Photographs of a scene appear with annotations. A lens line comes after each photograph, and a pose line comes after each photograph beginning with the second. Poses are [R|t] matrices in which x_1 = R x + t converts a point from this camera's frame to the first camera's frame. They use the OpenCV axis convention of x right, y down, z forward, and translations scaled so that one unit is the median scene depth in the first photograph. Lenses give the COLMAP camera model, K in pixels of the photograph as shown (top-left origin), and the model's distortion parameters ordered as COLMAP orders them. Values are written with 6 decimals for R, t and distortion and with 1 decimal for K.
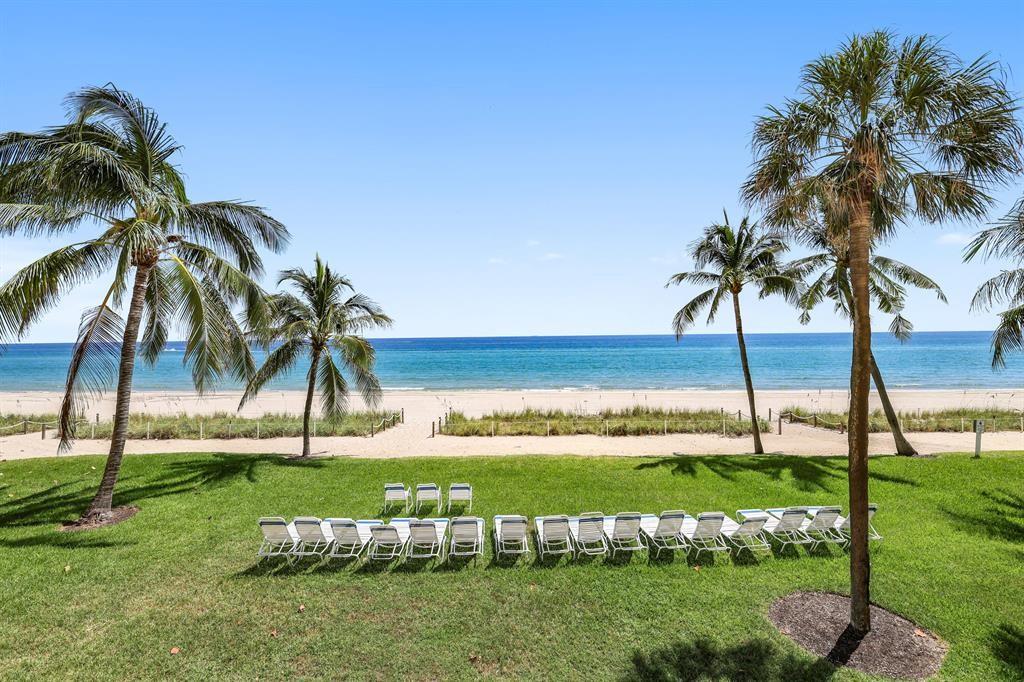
lens RADIAL K [[438.6, 0, 513.4], [0, 438.6, 340.9], [0, 0, 1]] dist [-0.000653, -0.000043]
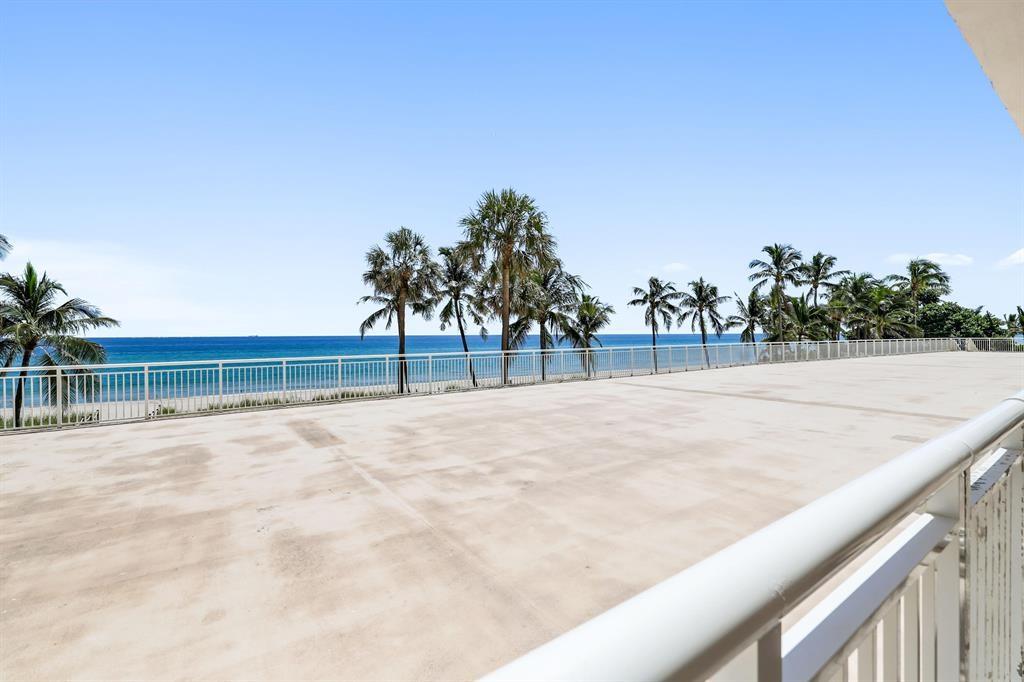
lens RADIAL K [[438.6, 0, 514.6], [0, 438.6, 341.5], [0, 0, 1]] dist [-0.000653, -0.000043]
pose [[0.825427, -0.001308, 0.564507, -0.060296], [0.000242, 0.999998, 0.001963, 0.002015], [-0.564508, -0.001484, 0.825426, -0.586141]]
